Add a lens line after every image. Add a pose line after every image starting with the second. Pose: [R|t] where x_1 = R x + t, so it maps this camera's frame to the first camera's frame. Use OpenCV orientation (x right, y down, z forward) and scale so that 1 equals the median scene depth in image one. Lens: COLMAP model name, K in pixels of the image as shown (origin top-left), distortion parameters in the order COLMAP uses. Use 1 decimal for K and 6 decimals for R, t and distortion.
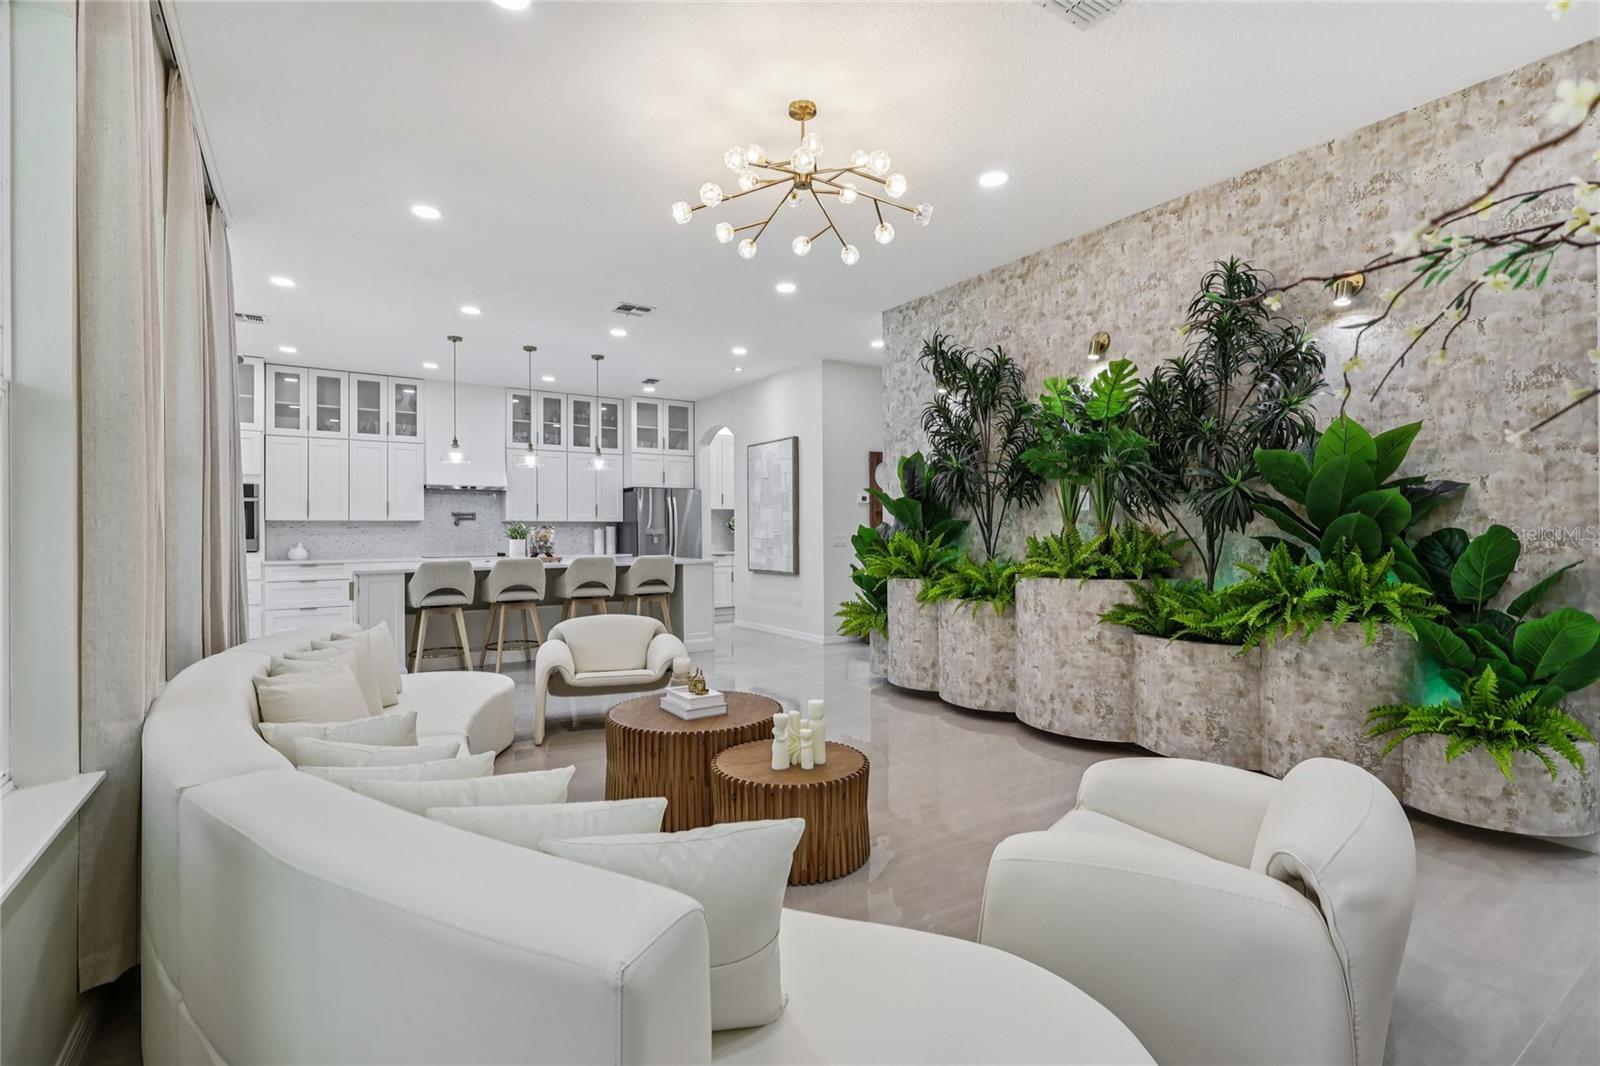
lens RADIAL K [[749.9, 0, 793.5], [0, 749.9, 530.8], [0, 0, 1]] dist [-0.003990, 0.003206]
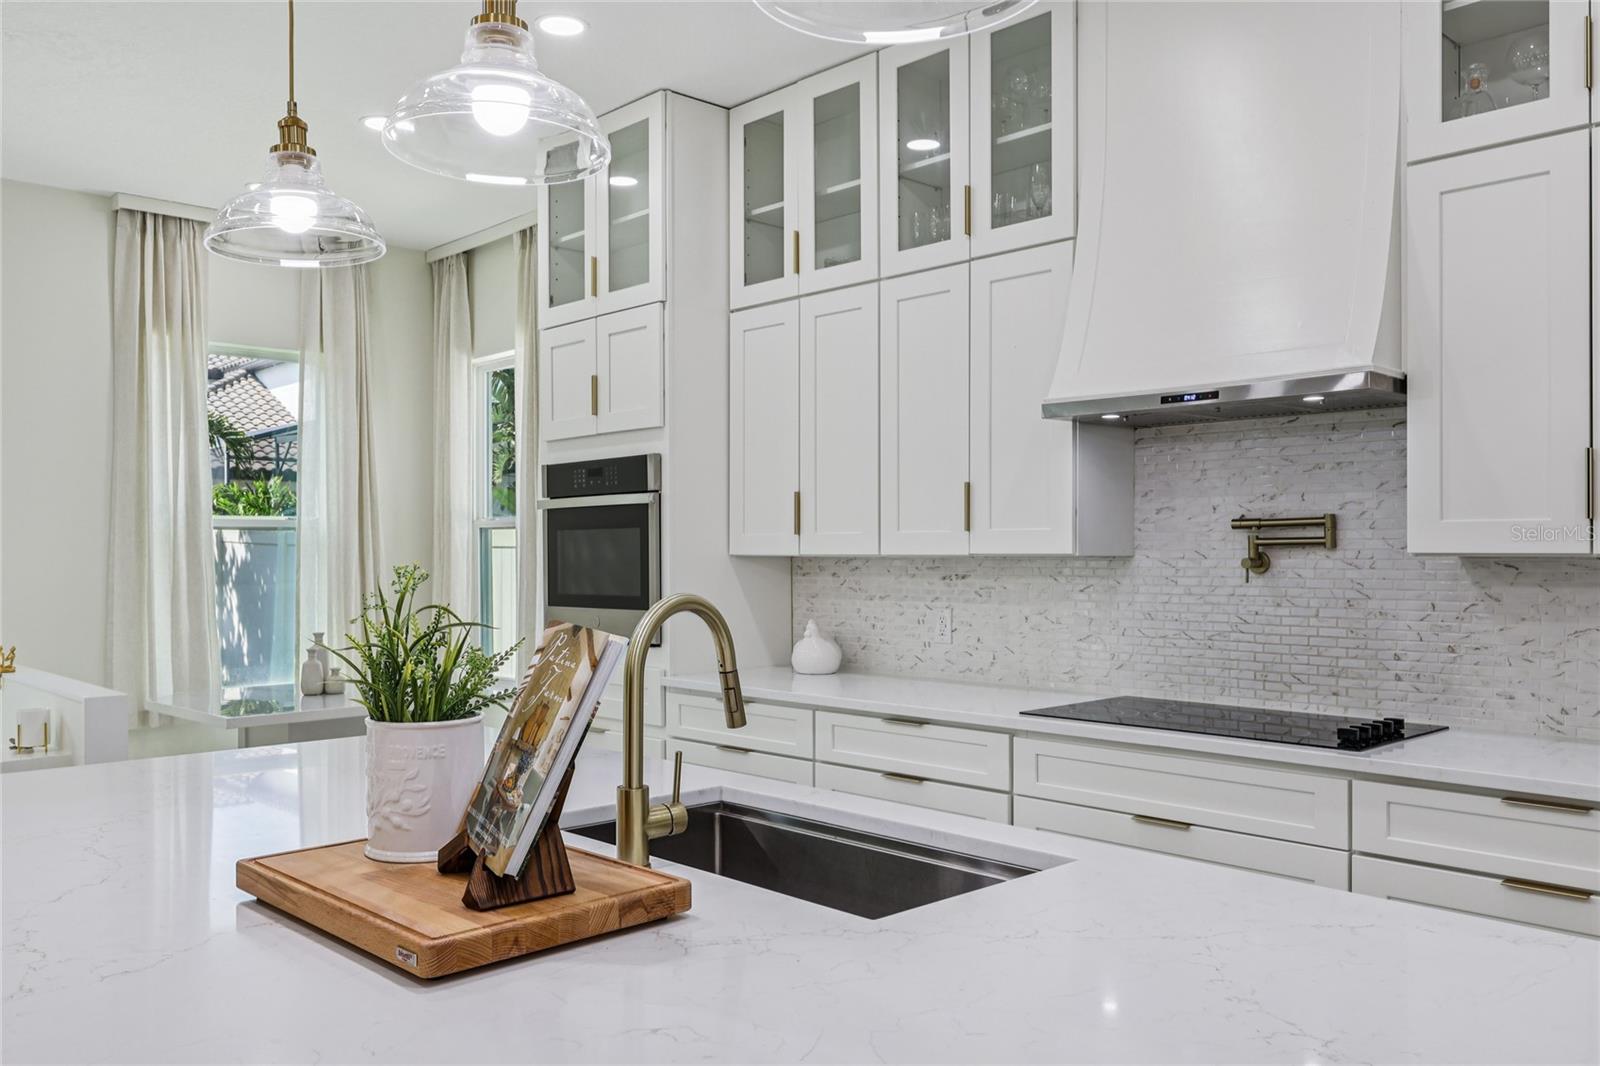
lens RADIAL K [[1249.5, 0, 804.2], [0, 1249.5, 540.8], [0, 0, 1]] dist [-0.007615, -0.006469]
pose [[0.182673, -0.006062, -0.983155, -0.106769], [0.001792, 0.999981, -0.005832, -0.015148], [0.983172, -0.000696, 0.182680, 0.811631]]
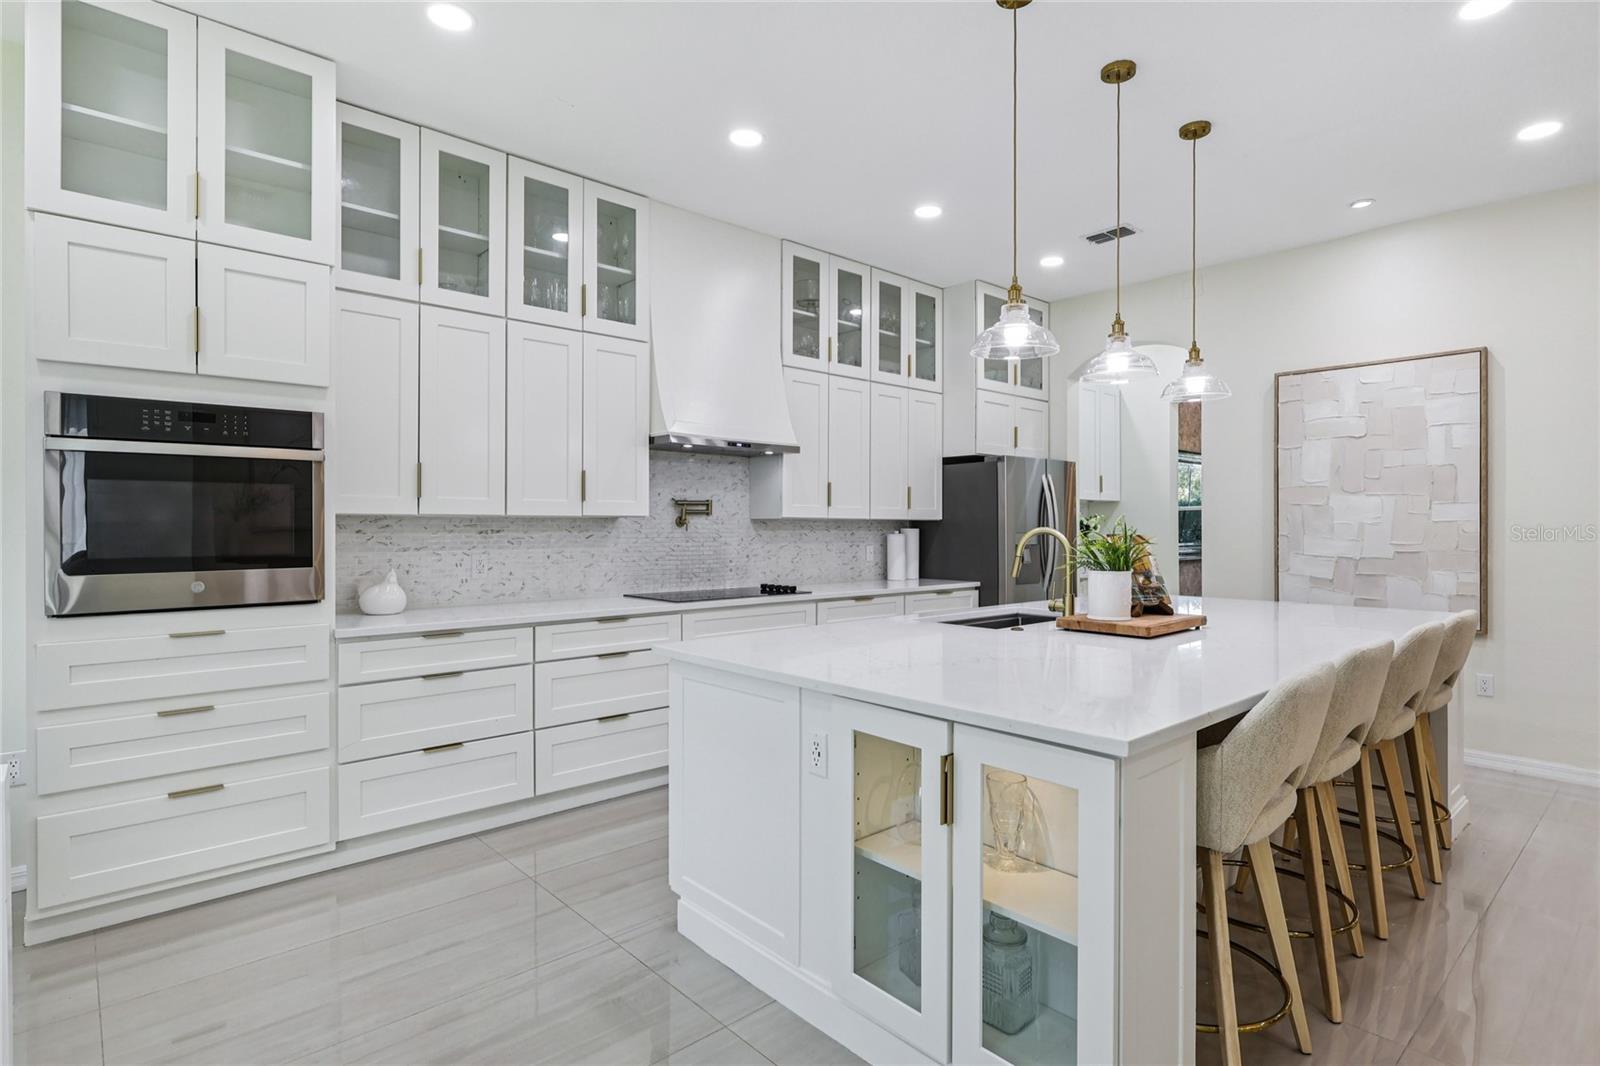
lens RADIAL K [[810.4, 0, 789.0], [0, 810.4, 526.5], [0, 0, 1]] dist [-0.008504, 0.001033]
pose [[0.990005, 0.005292, 0.140935, -0.462233], [-0.005501, 0.999984, 0.001097, -0.008228], [-0.140927, -0.001861, 0.990018, 0.495425]]
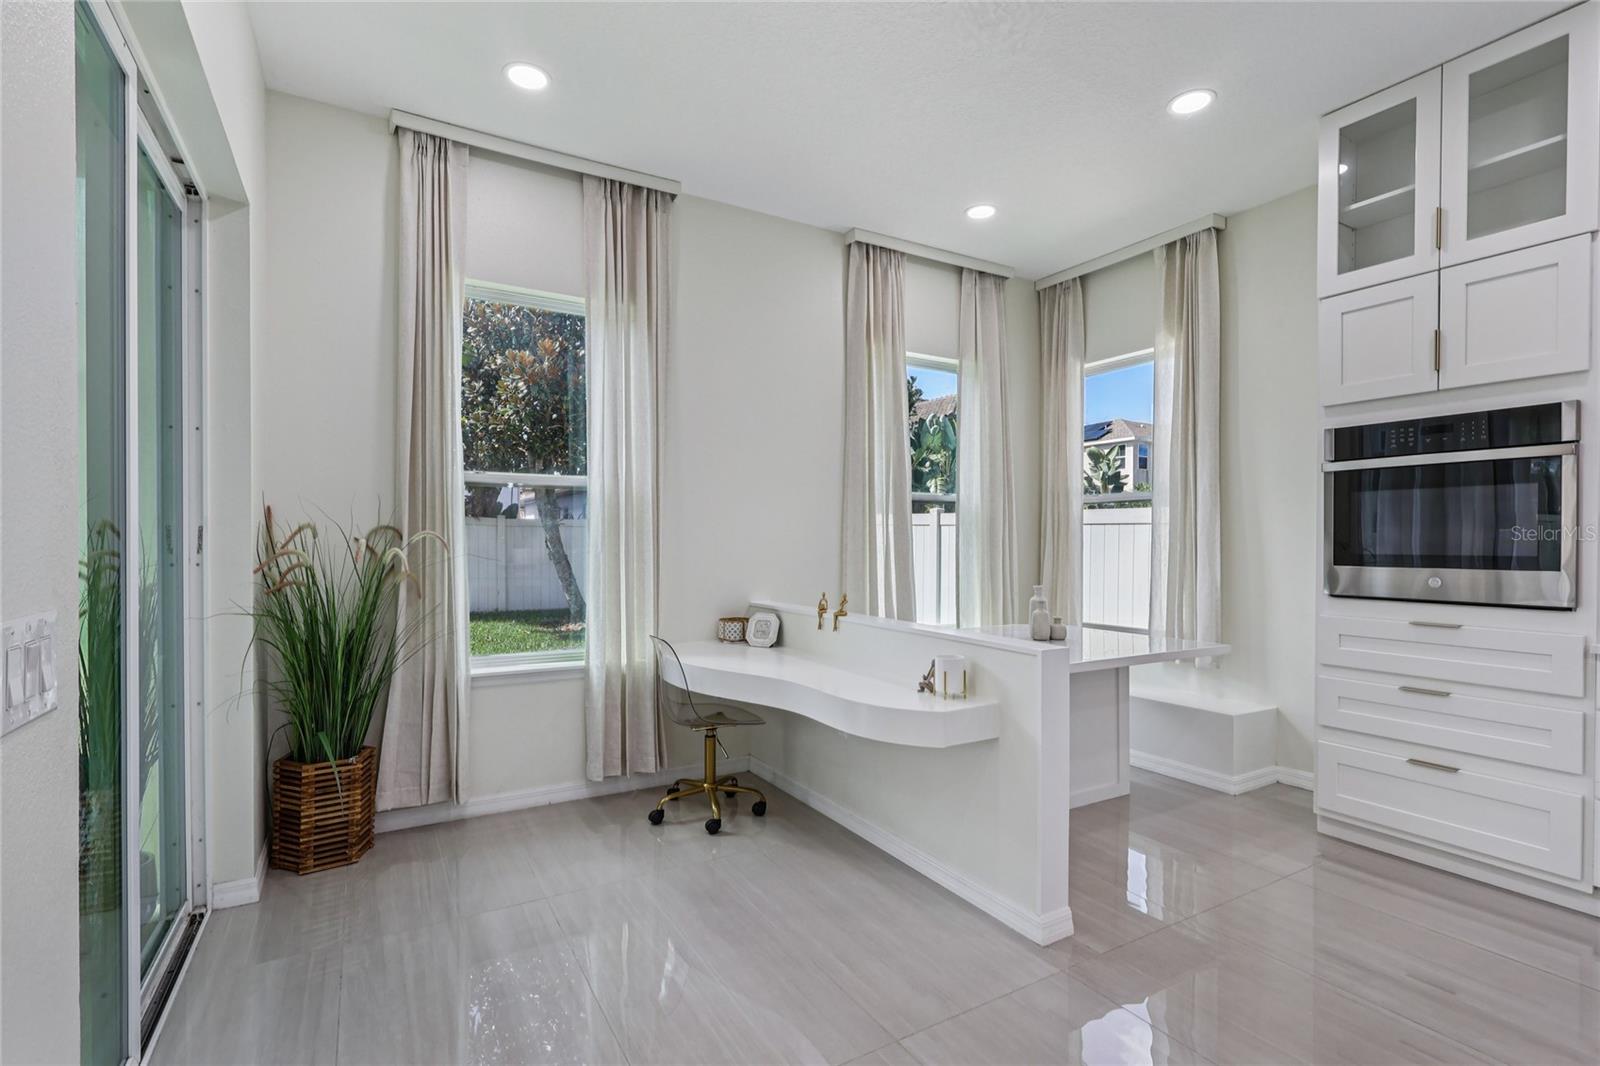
lens RADIAL K [[749.9, 0, 813.9], [0, 749.9, 545.4], [0, 0, 1]] dist [-0.003990, 0.003206]
pose [[-0.046252, 0.013103, -0.998844, -0.318005], [-0.004267, 0.999902, 0.013315, -0.002565], [0.998921, 0.004878, -0.046192, 0.580639]]
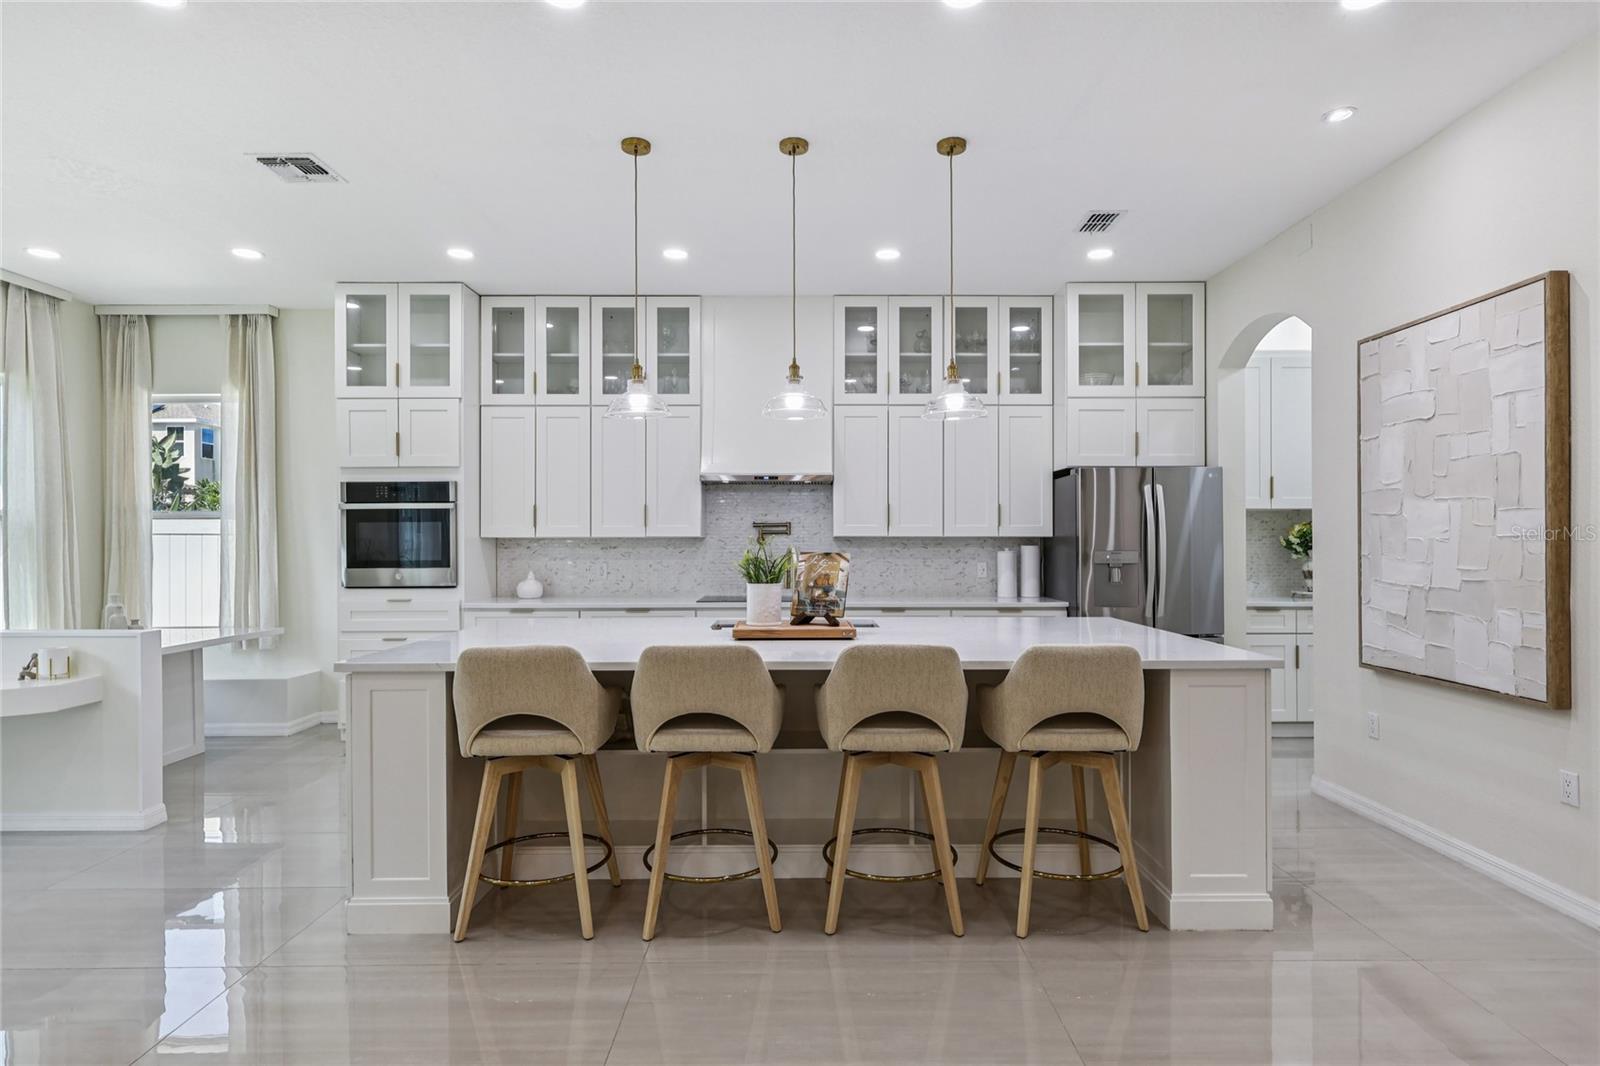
lens RADIAL K [[833.6, 0, 800.0], [0, 833.6, 544.2], [0, 0, 1]] dist [-0.015537, 0.003408]
pose [[0.834829, 0.004715, -0.550490, -0.065429], [-0.000861, 0.999973, 0.007259, -0.012010], [0.550509, -0.005587, 0.834810, 0.480679]]
